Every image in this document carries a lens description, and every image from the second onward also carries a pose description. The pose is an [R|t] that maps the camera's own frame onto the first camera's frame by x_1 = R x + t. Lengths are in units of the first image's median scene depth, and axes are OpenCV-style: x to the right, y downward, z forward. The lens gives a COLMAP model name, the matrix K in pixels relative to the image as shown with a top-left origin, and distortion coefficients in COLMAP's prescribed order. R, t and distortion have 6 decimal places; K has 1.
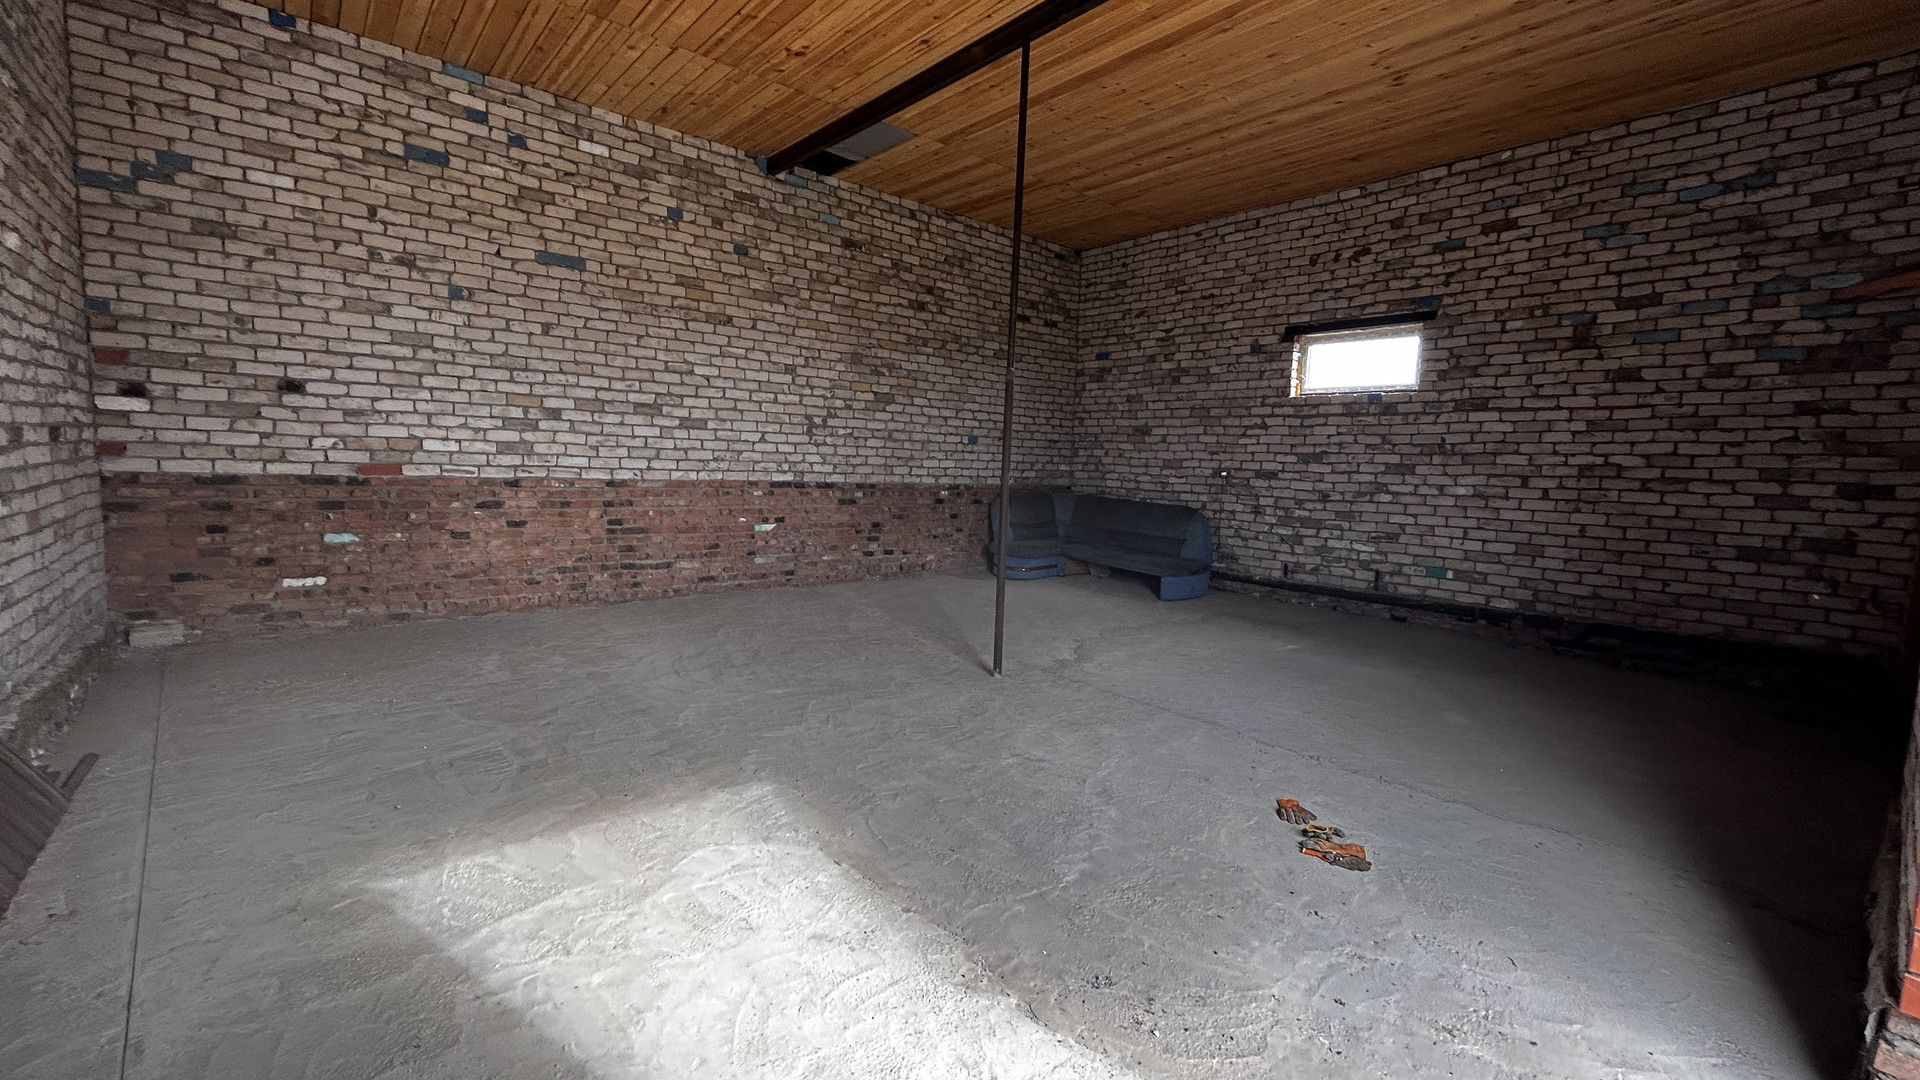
lens RADIAL K [[777.8, 0, 958.1], [0, 777.8, 534.7], [0, 0, 1]] dist [-0.003040, 0.001356]
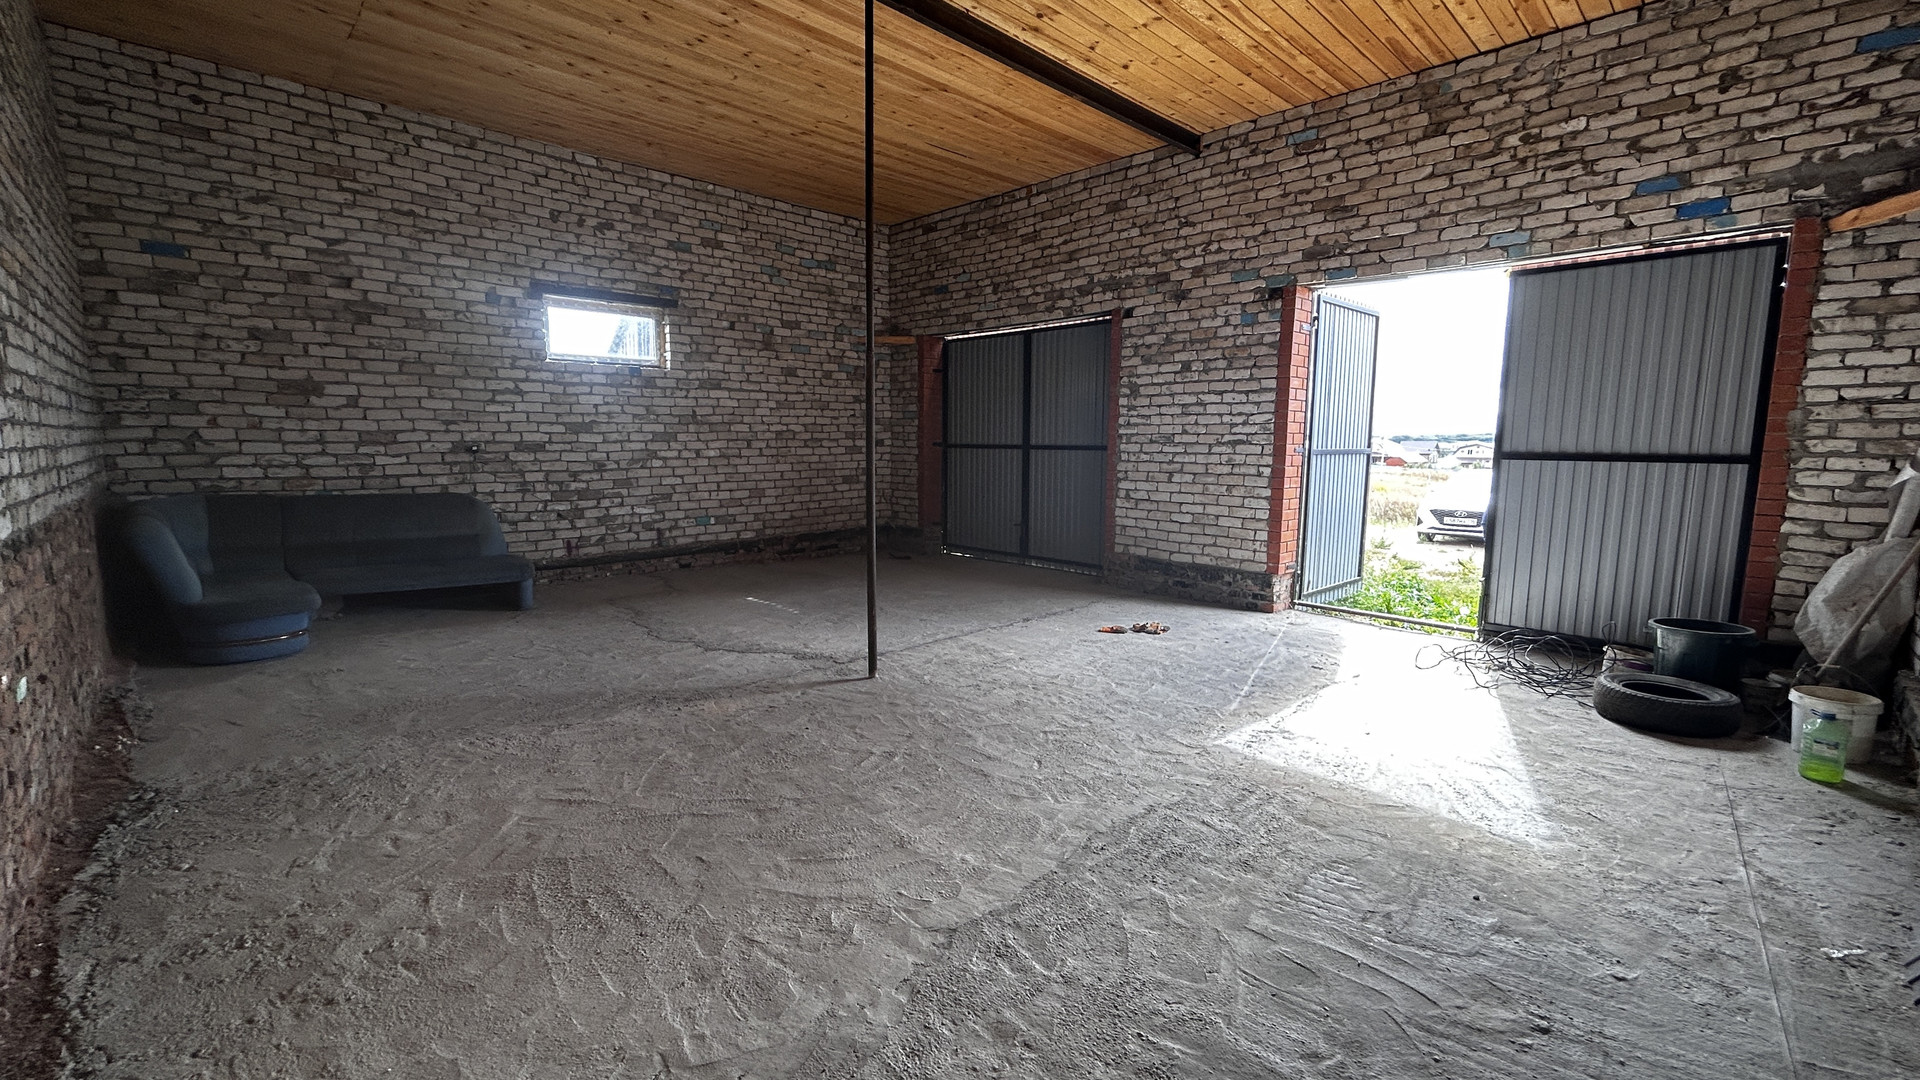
lens RADIAL K [[777.8, 0, 958.3], [0, 777.8, 542.9], [0, 0, 1]] dist [-0.003040, 0.001356]
pose [[-0.071529, -0.165202, 0.983662, -0.581048], [0.089821, 0.981115, 0.171306, -0.084911], [-0.993386, 0.100607, -0.055340, 0.625437]]
